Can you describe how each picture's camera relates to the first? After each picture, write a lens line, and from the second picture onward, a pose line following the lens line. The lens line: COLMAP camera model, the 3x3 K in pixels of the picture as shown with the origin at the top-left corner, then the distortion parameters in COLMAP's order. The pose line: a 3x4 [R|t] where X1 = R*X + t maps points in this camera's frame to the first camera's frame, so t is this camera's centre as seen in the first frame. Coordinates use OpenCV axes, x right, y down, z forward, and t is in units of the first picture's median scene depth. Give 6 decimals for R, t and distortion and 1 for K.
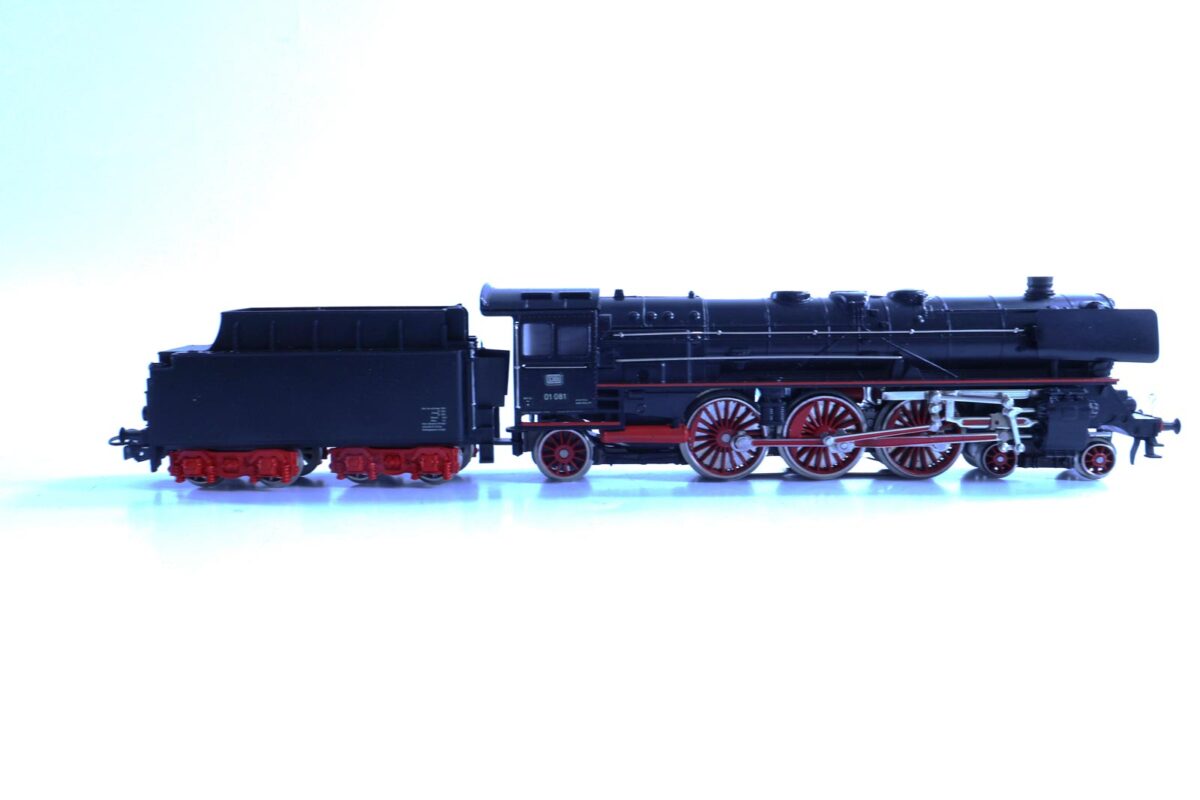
lens RADIAL K [[1026.6, 0, 600.0], [0, 1026.6, 400.0], [0, 0, 1]] dist [0.004958, 0.000577]
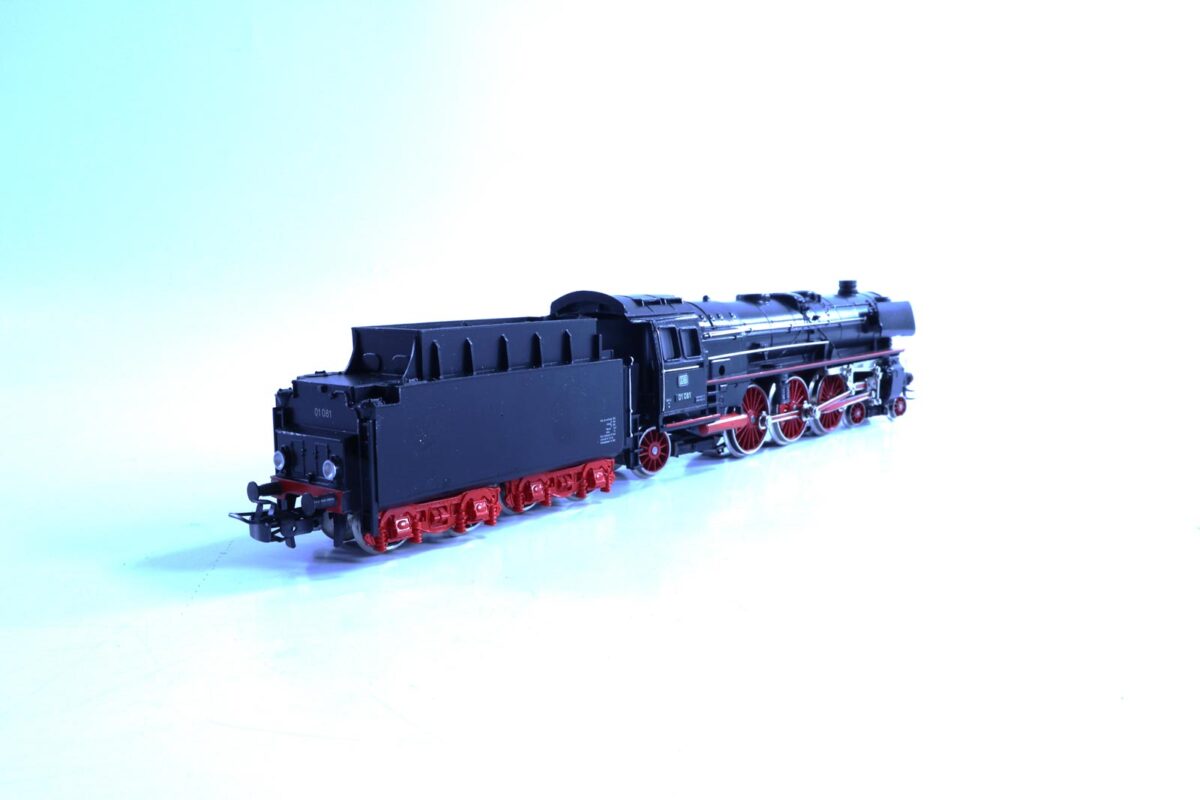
lens RADIAL K [[1026.6, 0, 600.0], [0, 1026.6, 400.0], [0, 0, 1]] dist [0.004958, 0.000577]
pose [[0.649927, -0.097069, 0.753772, -0.879655], [0.093494, 0.994488, 0.047455, -0.056179], [-0.754224, 0.039631, 0.655420, 0.345284]]
